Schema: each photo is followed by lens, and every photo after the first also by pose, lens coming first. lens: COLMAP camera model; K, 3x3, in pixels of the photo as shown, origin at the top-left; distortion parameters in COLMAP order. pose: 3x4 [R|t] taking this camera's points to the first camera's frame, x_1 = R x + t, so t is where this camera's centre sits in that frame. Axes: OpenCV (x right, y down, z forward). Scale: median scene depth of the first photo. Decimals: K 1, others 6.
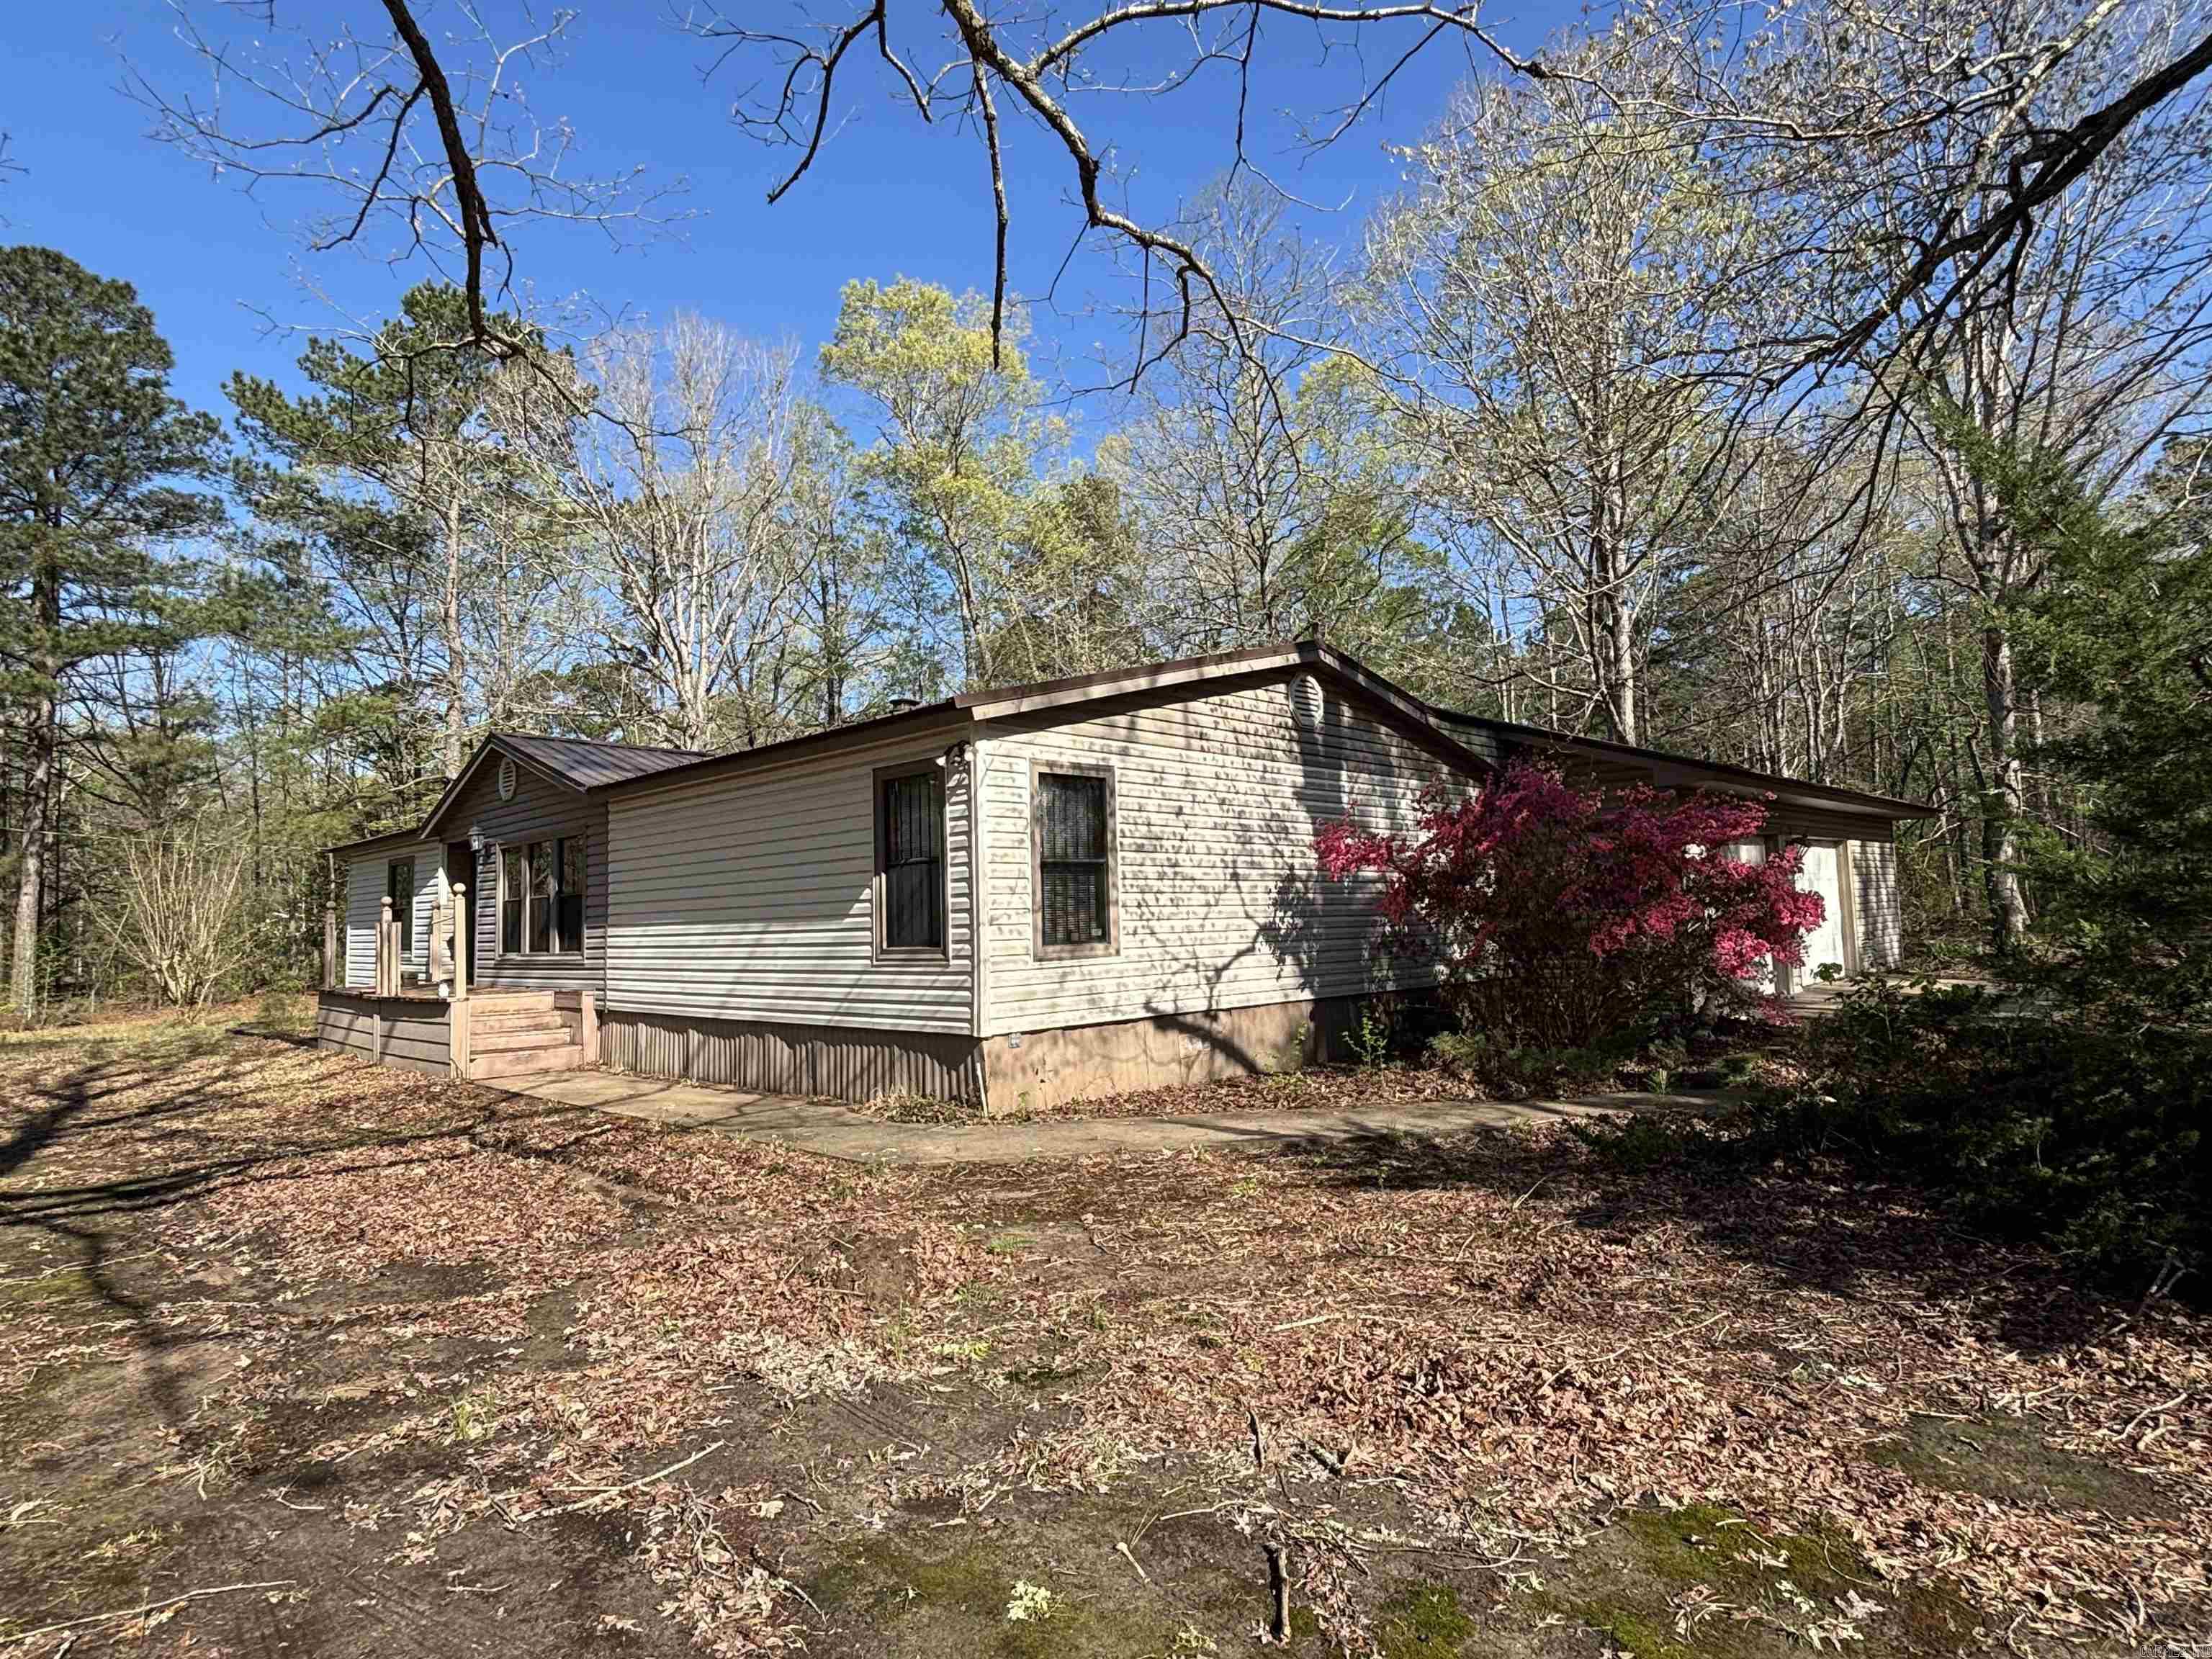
lens RADIAL K [[1205.7, 0, 1106.0], [0, 1205.7, 829.5], [0, 0, 1]] dist [-0.002607, -0.002243]
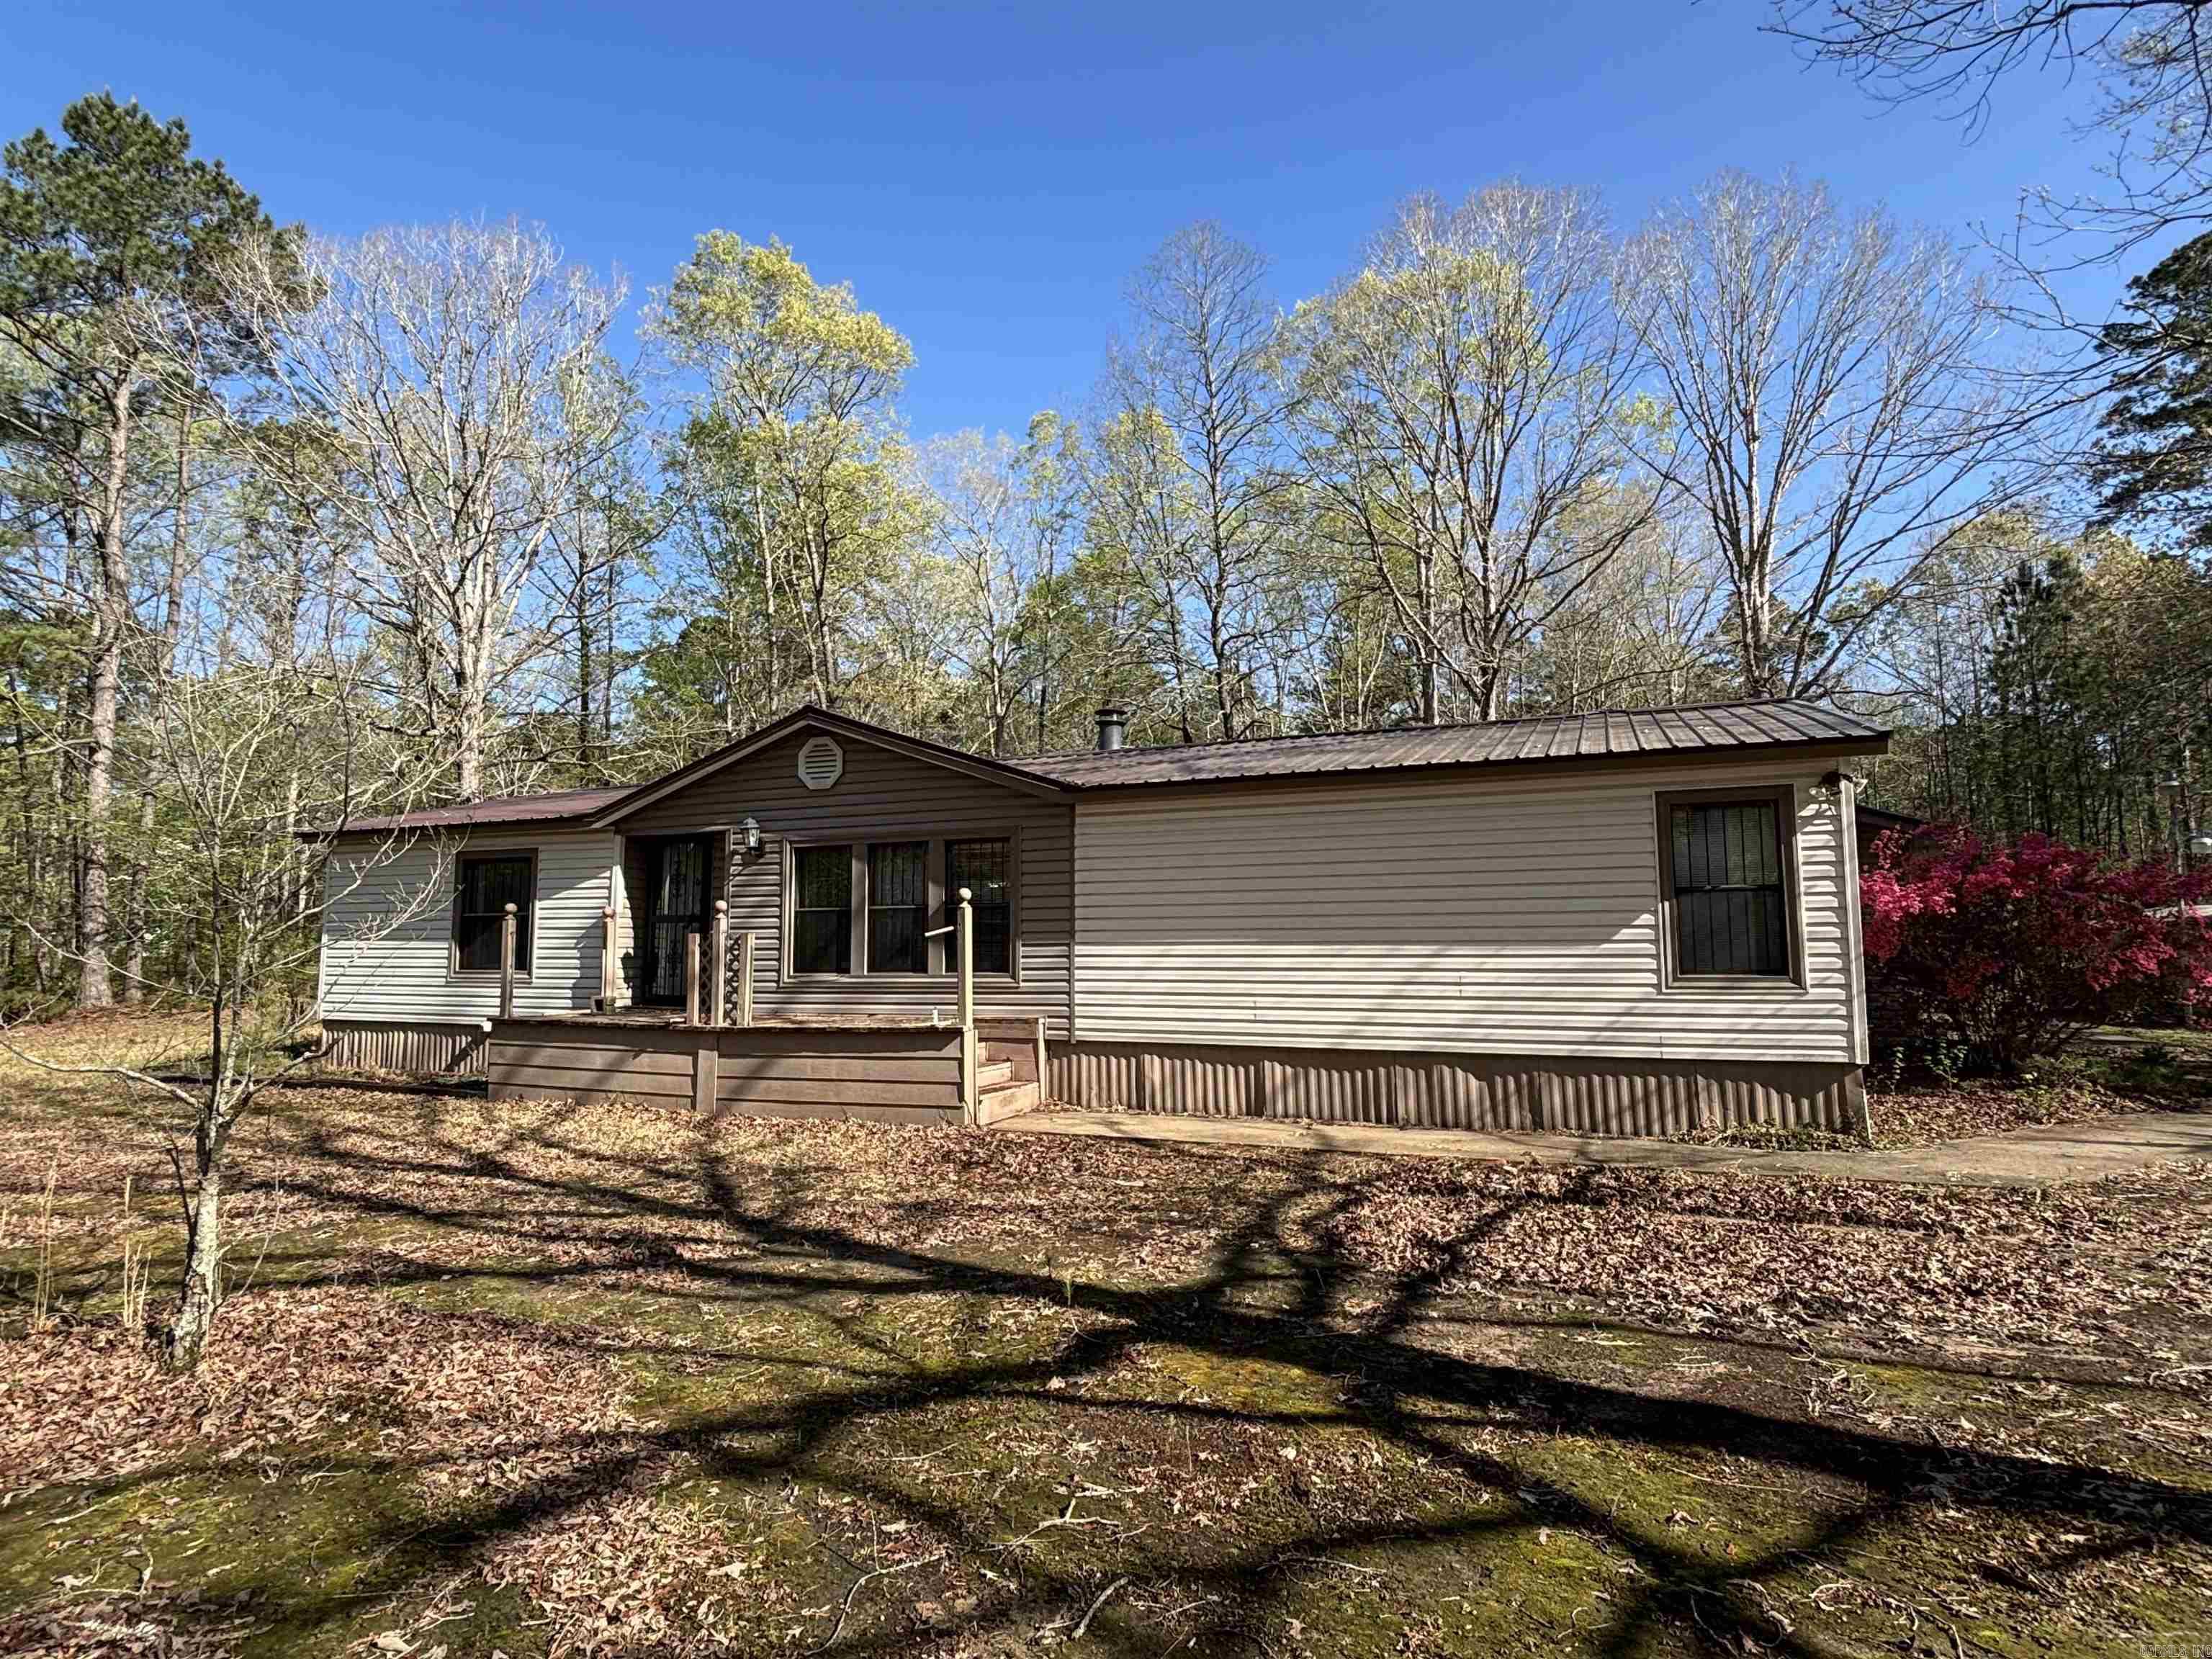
lens RADIAL K [[1205.7, 0, 1106.0], [0, 1205.7, 829.5], [0, 0, 1]] dist [-0.002607, -0.002243]
pose [[0.933074, 0.053954, 0.355615, -0.959597], [-0.047157, 0.998502, -0.027760, 0.028881], [-0.356580, 0.009132, 0.934220, 0.250202]]
